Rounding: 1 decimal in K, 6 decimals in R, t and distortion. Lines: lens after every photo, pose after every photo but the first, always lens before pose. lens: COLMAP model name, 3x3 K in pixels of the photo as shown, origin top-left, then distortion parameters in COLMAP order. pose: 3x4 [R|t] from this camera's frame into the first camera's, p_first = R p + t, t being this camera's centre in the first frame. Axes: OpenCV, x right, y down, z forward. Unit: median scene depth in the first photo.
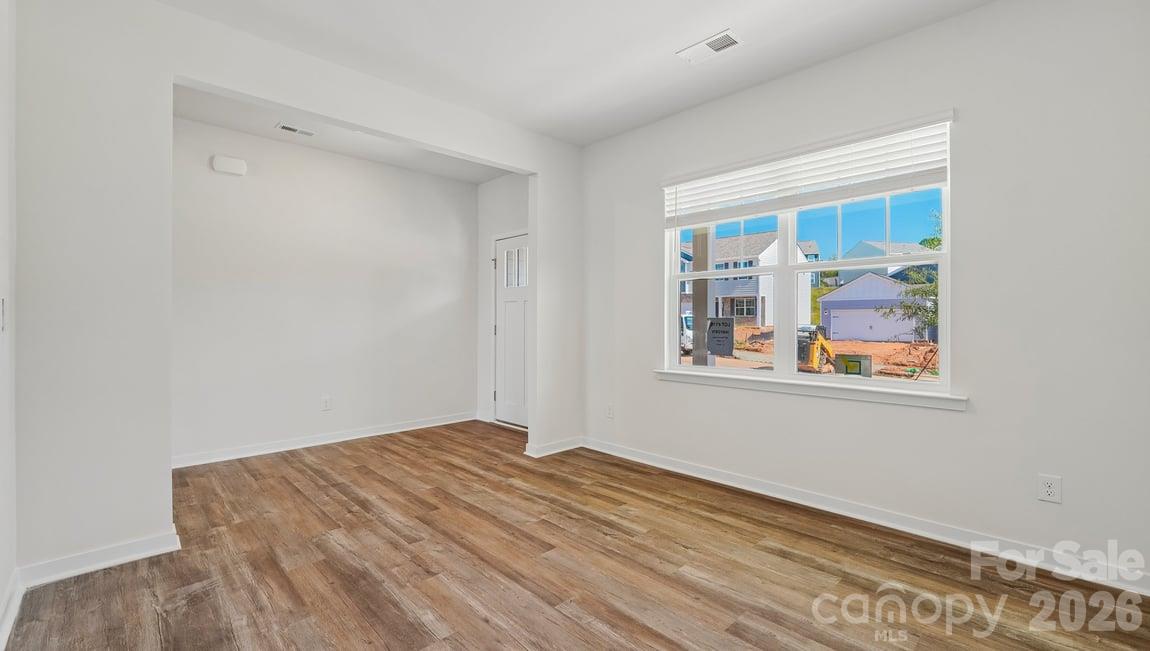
lens RADIAL K [[484.3, 0, 574.8], [0, 484.3, 321.9], [0, 0, 1]] dist [-0.016483, 0.006098]
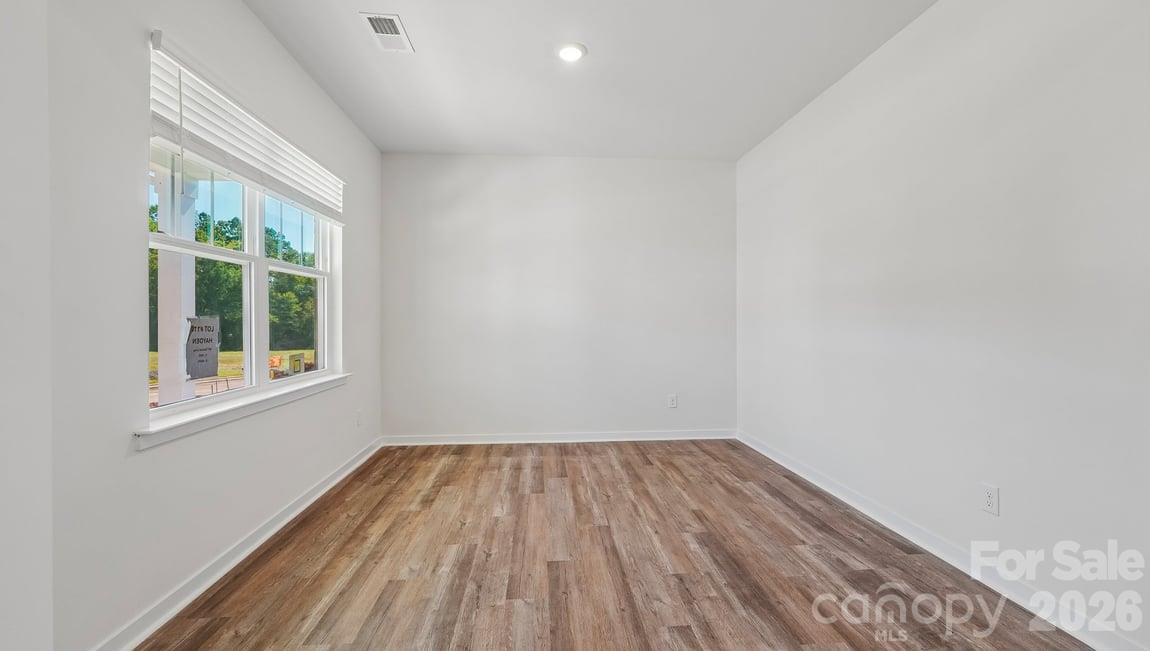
lens RADIAL K [[484.3, 0, 579.7], [0, 484.3, 320.9], [0, 0, 1]] dist [-0.016483, 0.006098]
pose [[-0.774902, 0.000918, 0.632081, -0.661454], [0.003174, 0.999992, 0.002438, -0.006369], [-0.632074, 0.003896, -0.774898, 1.633243]]
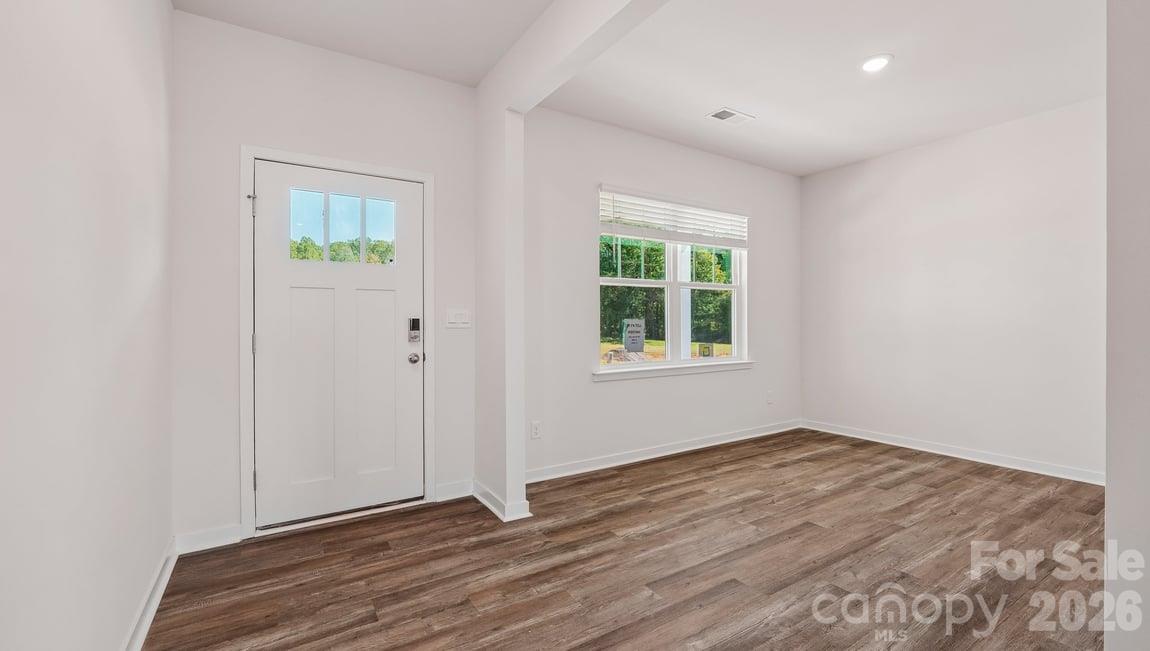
lens RADIAL K [[484.3, 0, 575.2], [0, 484.3, 322.9], [0, 0, 1]] dist [-0.016483, 0.006098]
pose [[0.196565, -0.001047, 0.980490, -1.209732], [0.005938, 0.999982, -0.000122, -0.002194], [-0.980473, 0.005847, 0.196568, 1.265861]]
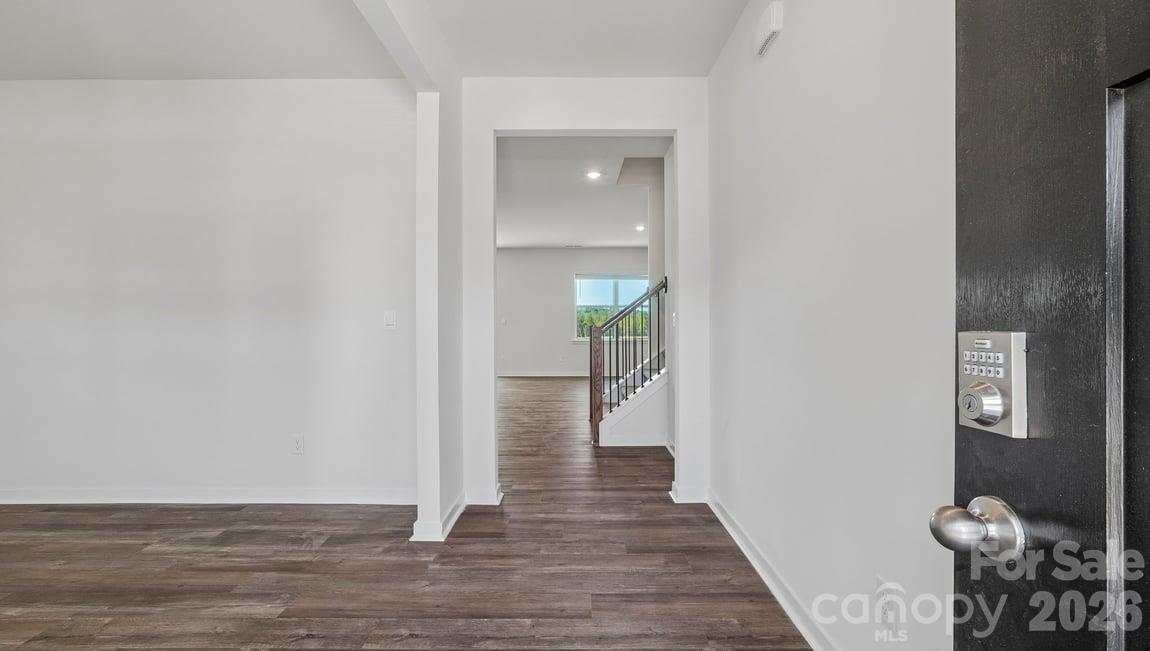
lens RADIAL K [[484.3, 0, 577.5], [0, 484.3, 324.1], [0, 0, 1]] dist [-0.016483, 0.006098]
pose [[-0.695830, 0.006593, -0.718176, -0.303945], [-0.000255, 0.999956, 0.009427, -0.012032], [0.718207, 0.006743, -0.695797, 1.903335]]
